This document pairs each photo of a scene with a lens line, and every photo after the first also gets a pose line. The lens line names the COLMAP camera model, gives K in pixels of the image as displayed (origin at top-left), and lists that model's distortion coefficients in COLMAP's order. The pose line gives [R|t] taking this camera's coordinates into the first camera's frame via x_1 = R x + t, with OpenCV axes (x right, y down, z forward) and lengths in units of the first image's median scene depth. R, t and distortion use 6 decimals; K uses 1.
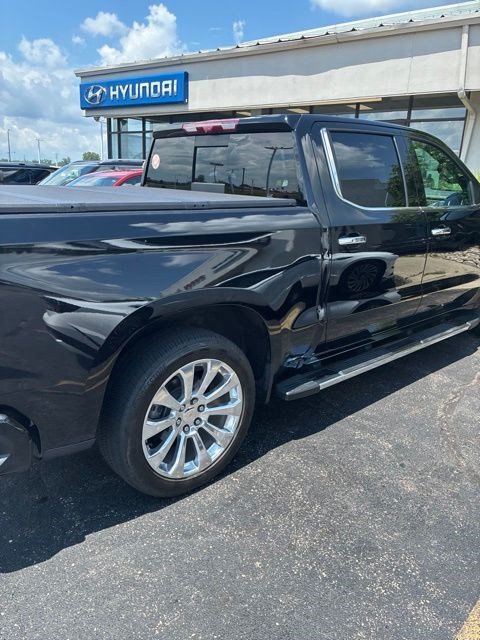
lens RADIAL K [[484.3, 0, 229.7], [0, 484.3, 316.7], [0, 0, 1]] dist [0.053297, -0.080315]
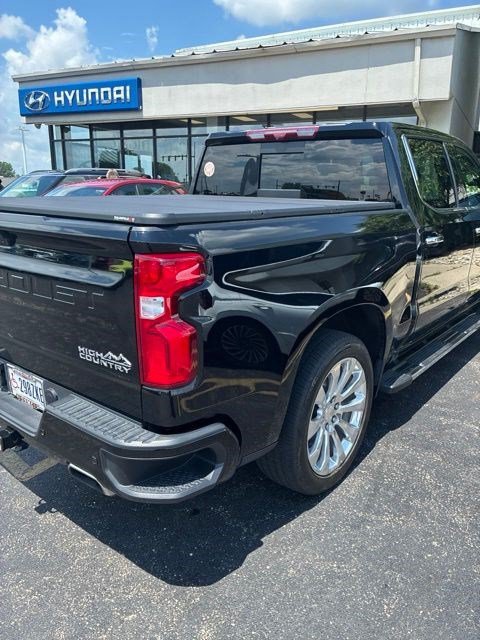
lens RADIAL K [[484.3, 0, 240.7], [0, 484.3, 327.1], [0, 0, 1]] dist [0.053297, -0.080315]
pose [[0.985262, -0.063077, 0.158996, -0.310108], [0.062322, 0.998009, 0.009737, -0.001628], [-0.159293, 0.000315, 0.987231, 0.007035]]
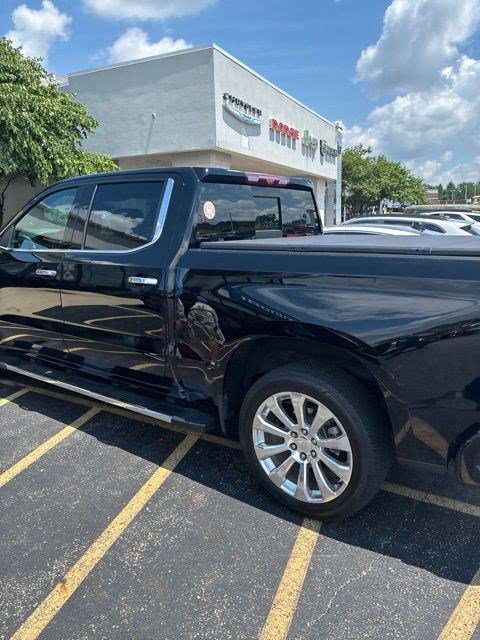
lens RADIAL K [[484.3, 0, 238.2], [0, 484.3, 321.4], [0, 0, 1]] dist [0.053297, -0.080315]
pose [[-0.211120, -0.221584, 0.952013, -1.141337], [0.281746, 0.918833, 0.276341, -0.415577], [-0.935974, 0.326567, -0.131554, 1.305016]]
